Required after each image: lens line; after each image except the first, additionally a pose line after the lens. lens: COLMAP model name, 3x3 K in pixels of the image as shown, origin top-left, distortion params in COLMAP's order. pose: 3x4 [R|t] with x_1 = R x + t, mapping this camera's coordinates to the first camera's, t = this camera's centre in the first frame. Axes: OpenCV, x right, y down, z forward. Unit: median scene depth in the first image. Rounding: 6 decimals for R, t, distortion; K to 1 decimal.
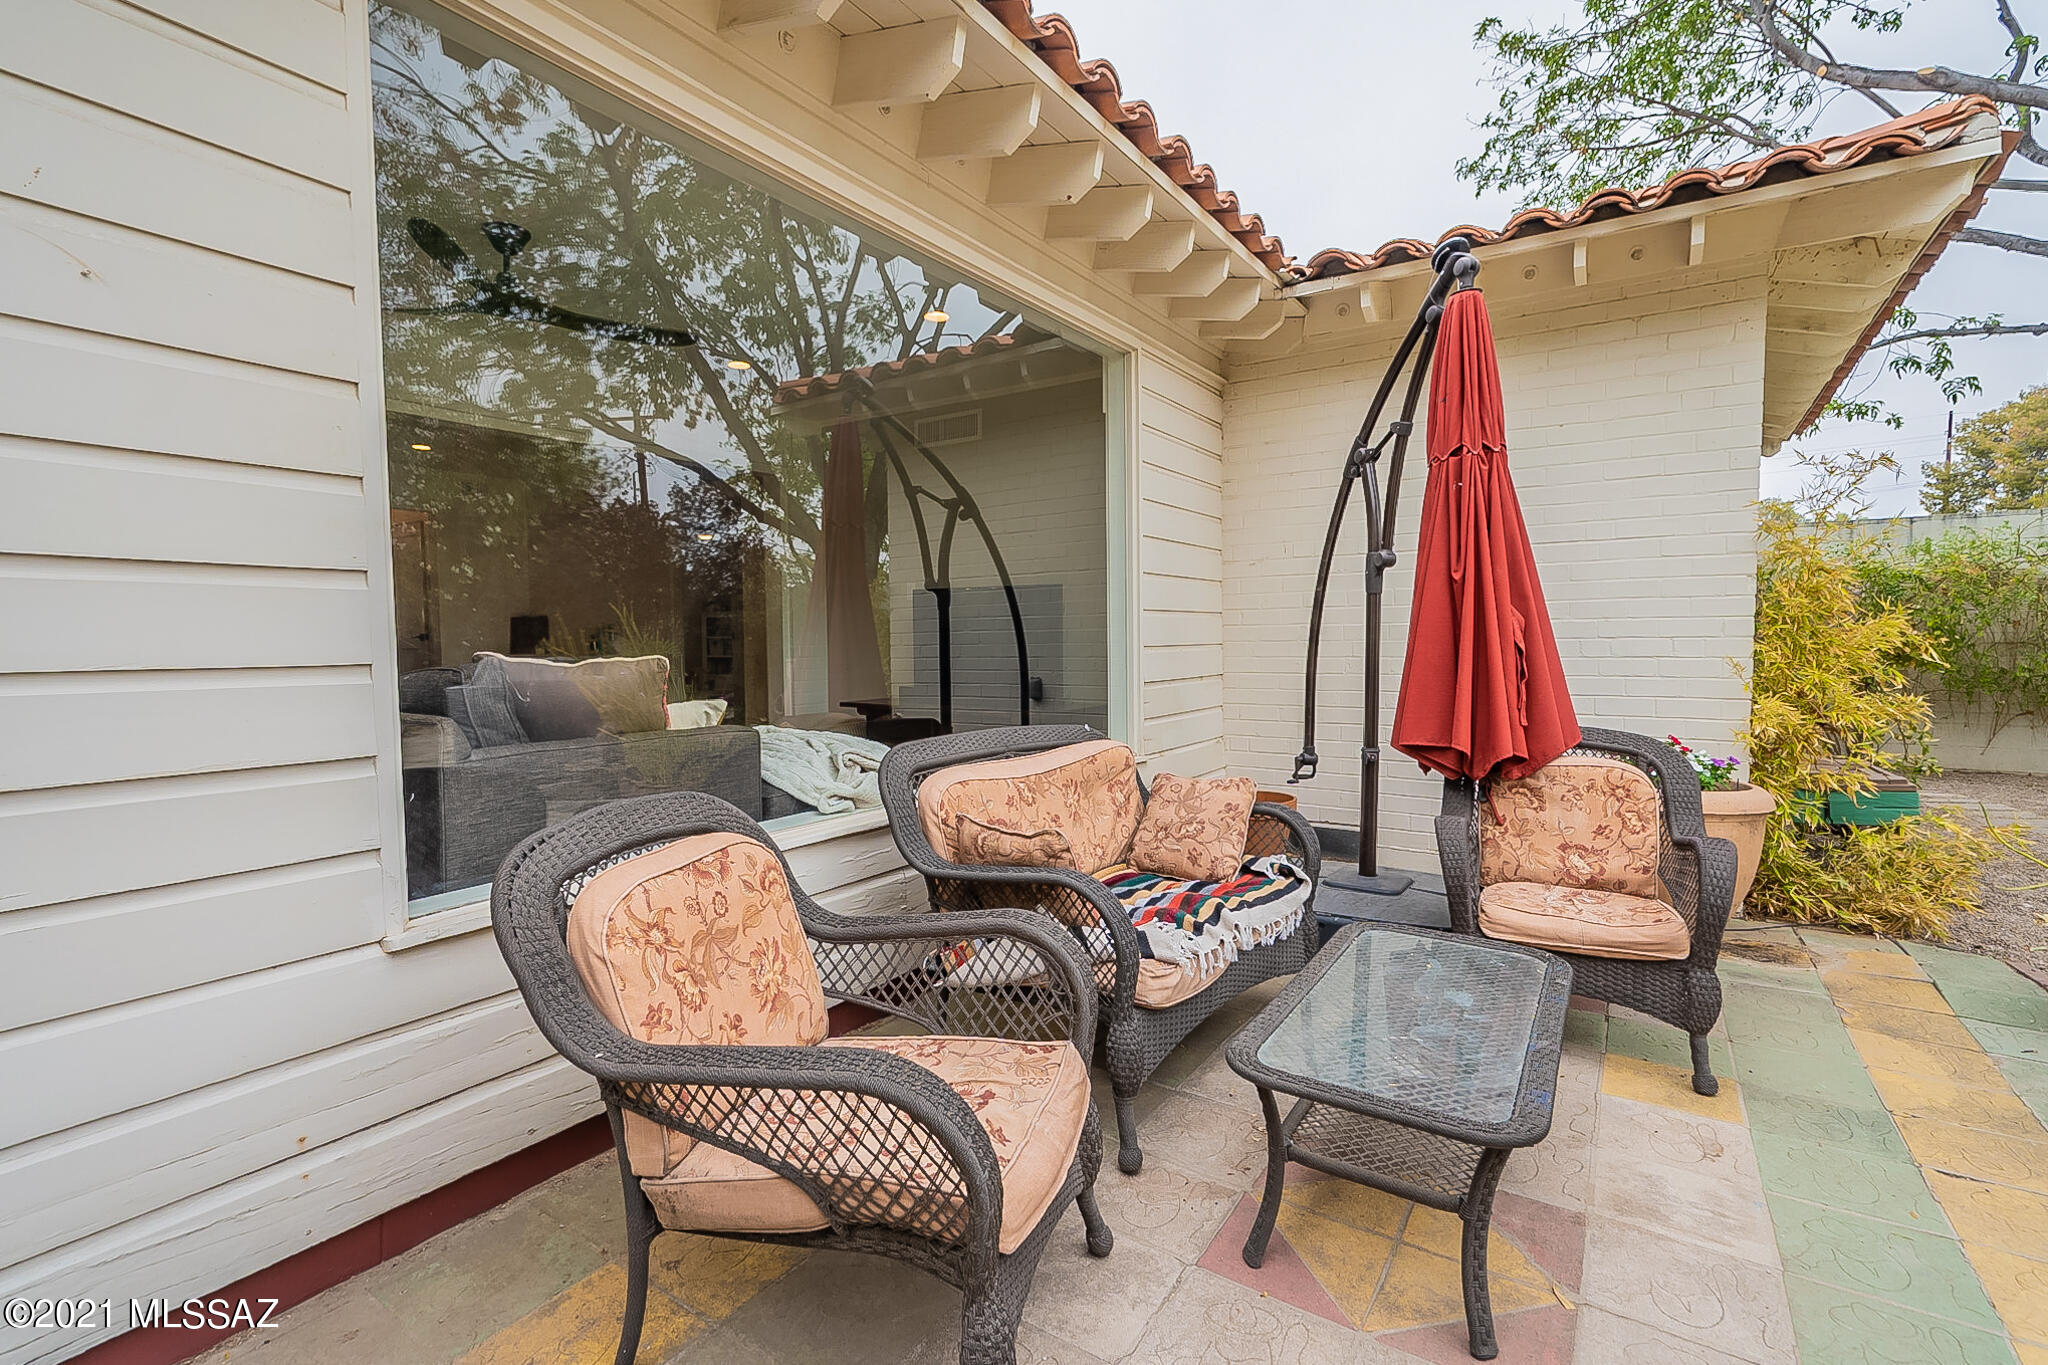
lens RADIAL K [[948.0, 0, 1019.6], [0, 948.0, 687.4], [0, 0, 1]] dist [-0.002946, 0.002628]
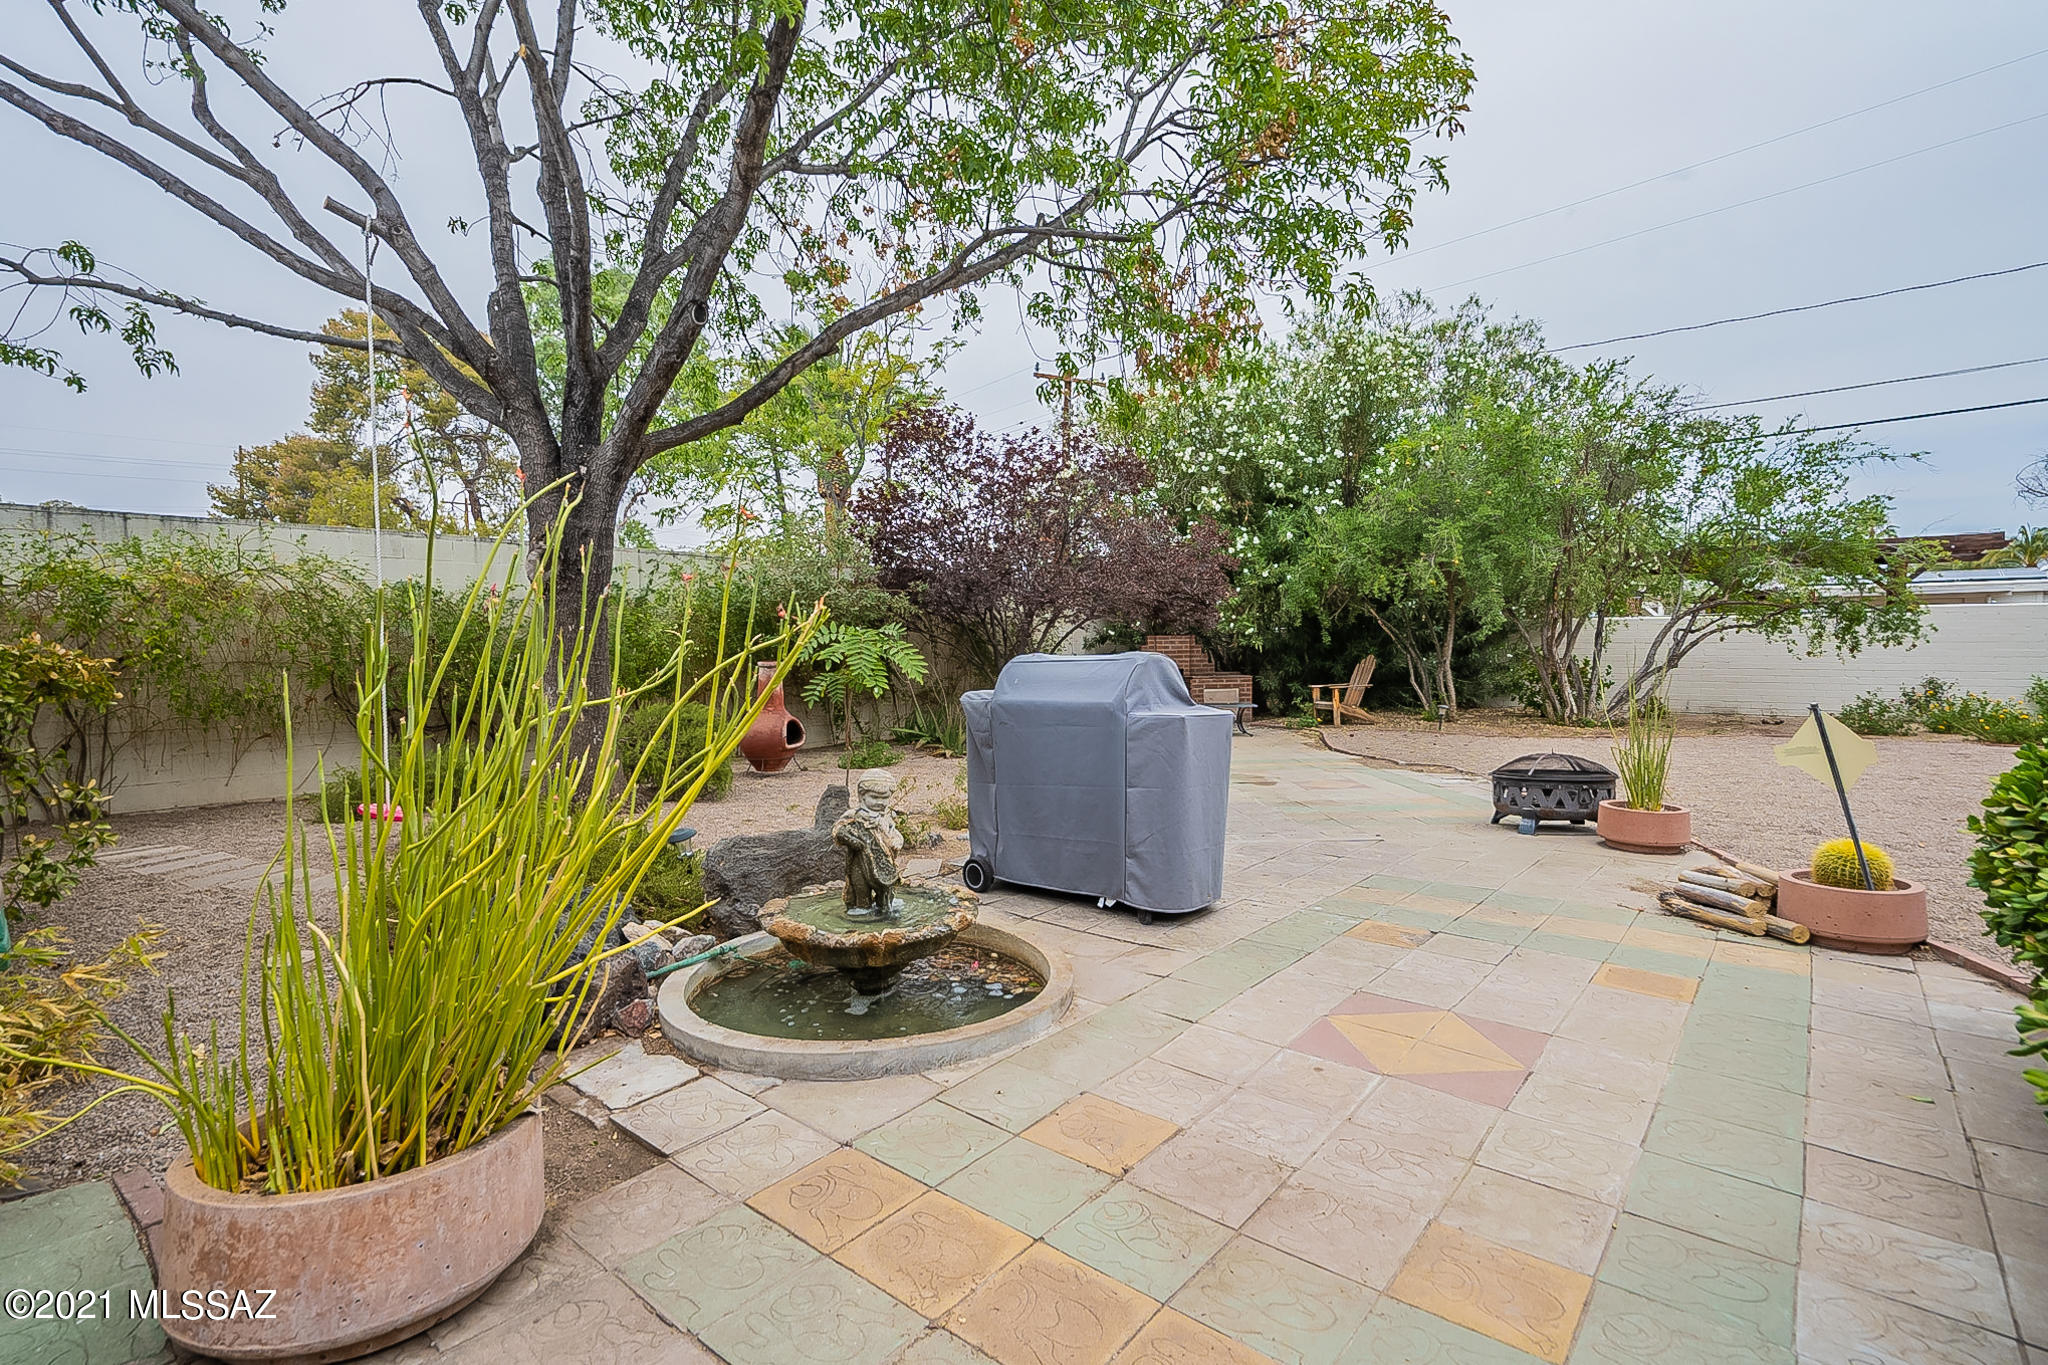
lens RADIAL K [[948.0, 0, 1017.7], [0, 948.0, 687.2], [0, 0, 1]] dist [-0.002946, 0.002628]
pose [[0.122643, -0.035746, 0.991807, 0.215120], [0.056758, 0.997968, 0.028950, -0.006535], [-0.990826, 0.052743, 0.124423, 0.132343]]
